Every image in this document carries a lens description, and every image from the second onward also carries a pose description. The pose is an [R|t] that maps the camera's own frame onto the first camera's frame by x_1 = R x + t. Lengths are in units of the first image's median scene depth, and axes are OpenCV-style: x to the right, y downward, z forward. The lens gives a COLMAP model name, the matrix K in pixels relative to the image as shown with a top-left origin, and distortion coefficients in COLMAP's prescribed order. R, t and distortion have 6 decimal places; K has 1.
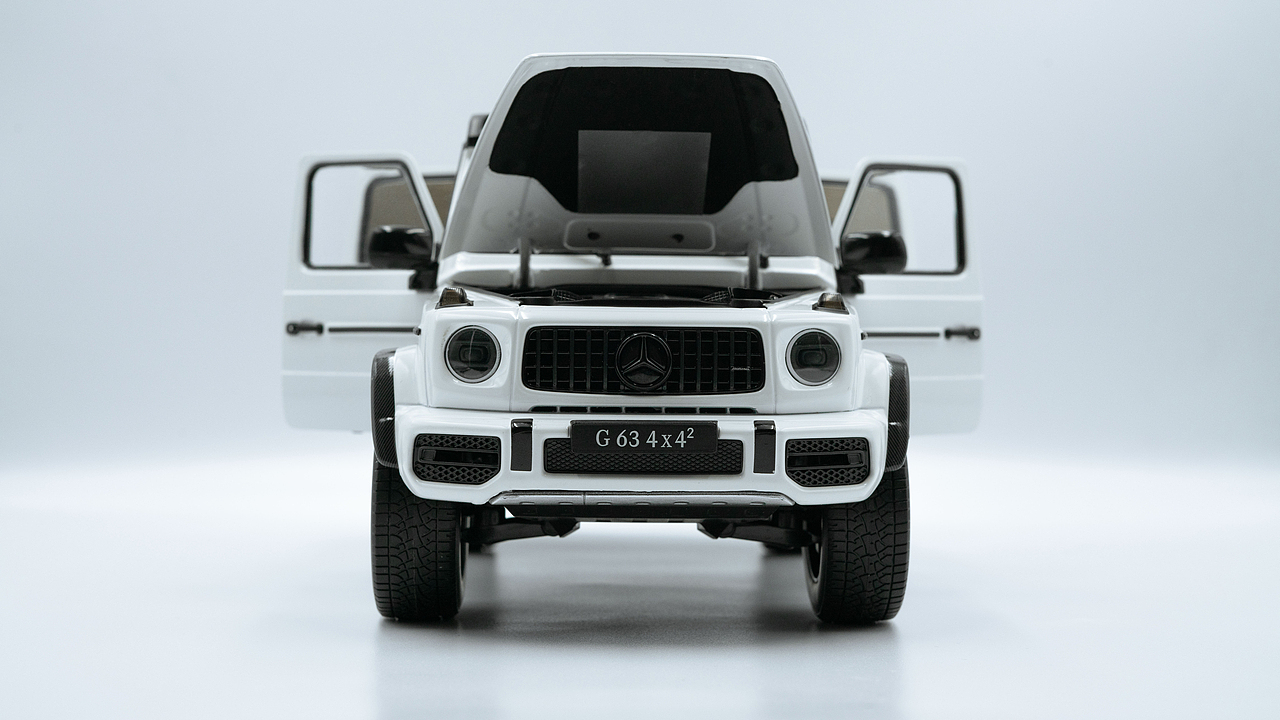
lens RADIAL K [[2001.7, 0, 640.0], [0, 2001.7, 360.0], [0, 0, 1]] dist [0.001364, 0.018127]
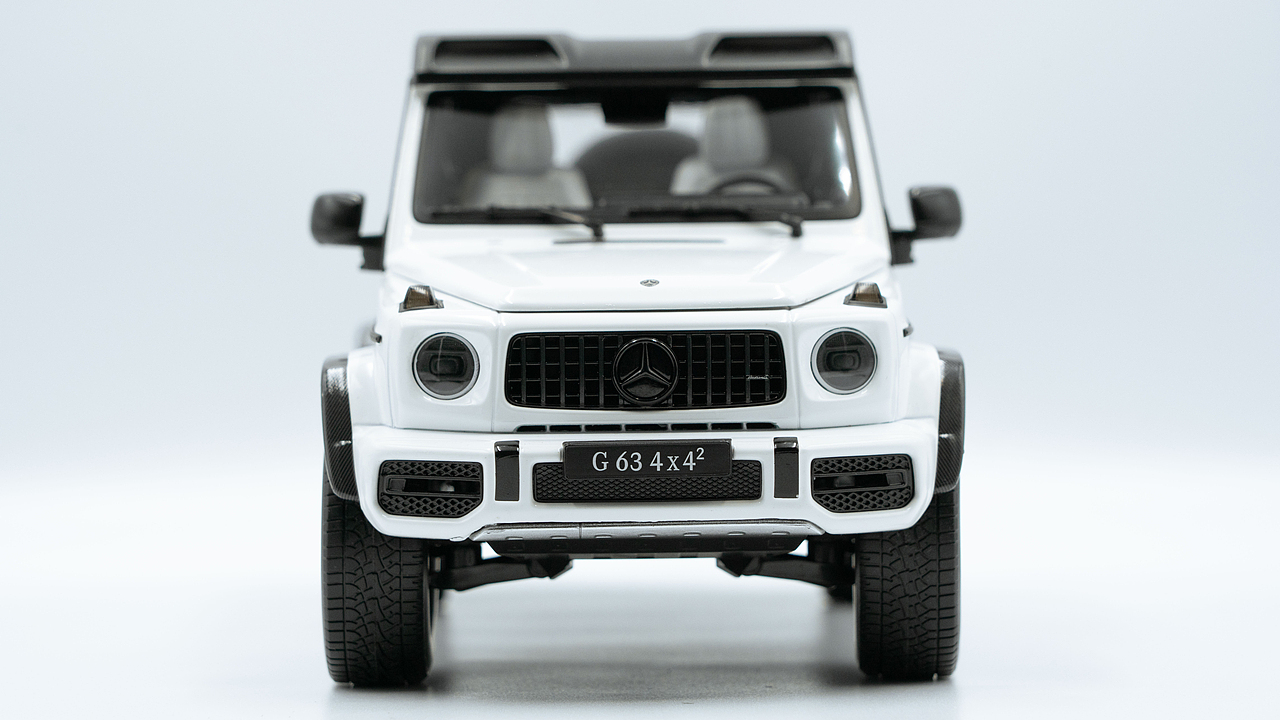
lens RADIAL K [[5393.5, 0, 640.0], [0, 5393.5, 360.0], [0, 0, 1]] dist [2.675370, 2.576184]
pose [[0.999735, -0.021098, -0.009222, 0.020972], [0.021408, 0.999161, 0.034905, -0.085203], [0.008478, -0.035093, 0.999348, -1.324690]]
